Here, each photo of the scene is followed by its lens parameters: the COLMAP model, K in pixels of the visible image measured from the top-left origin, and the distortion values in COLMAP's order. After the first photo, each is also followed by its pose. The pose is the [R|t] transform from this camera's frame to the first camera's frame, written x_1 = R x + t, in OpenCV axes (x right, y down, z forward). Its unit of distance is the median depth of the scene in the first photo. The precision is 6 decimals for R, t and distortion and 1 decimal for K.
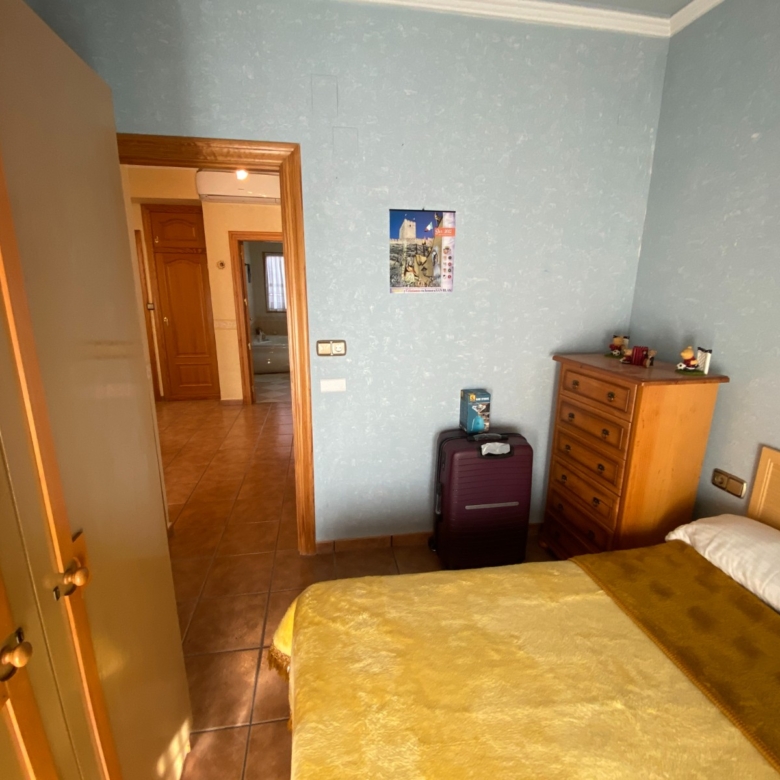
lens RADIAL K [[420.0, 0, 389.7], [0, 420.0, 392.1], [0, 0, 1]] dist [0.035054, -0.030529]
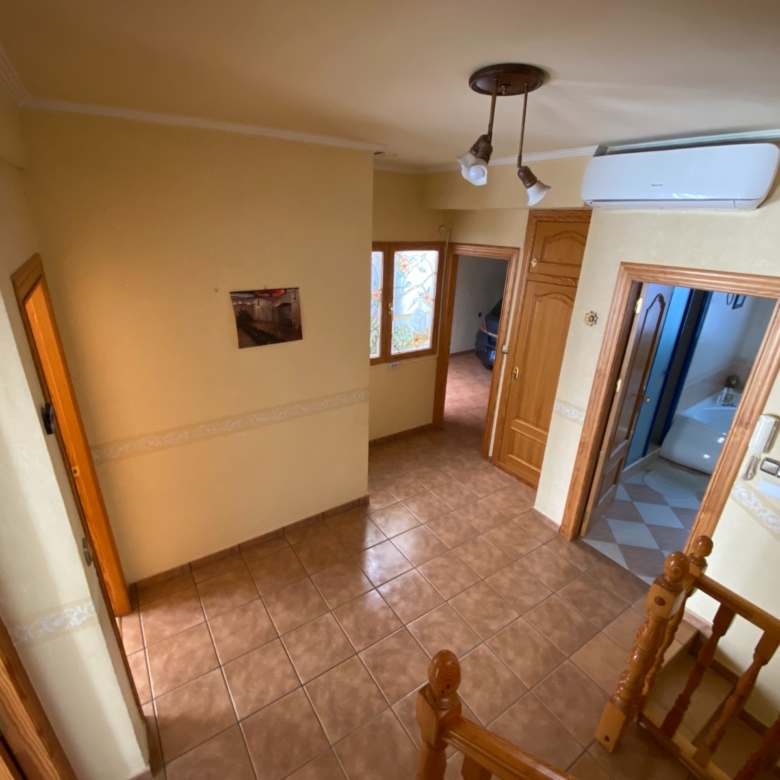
lens RADIAL K [[420.0, 0, 387.2], [0, 420.0, 388.6], [0, 0, 1]] dist [0.035054, -0.030529]
pose [[0.403445, 0.344112, -0.847832, 0.008519], [-0.247779, 0.933055, 0.260795, -0.269830], [0.880817, 0.104858, 0.461700, 0.460841]]
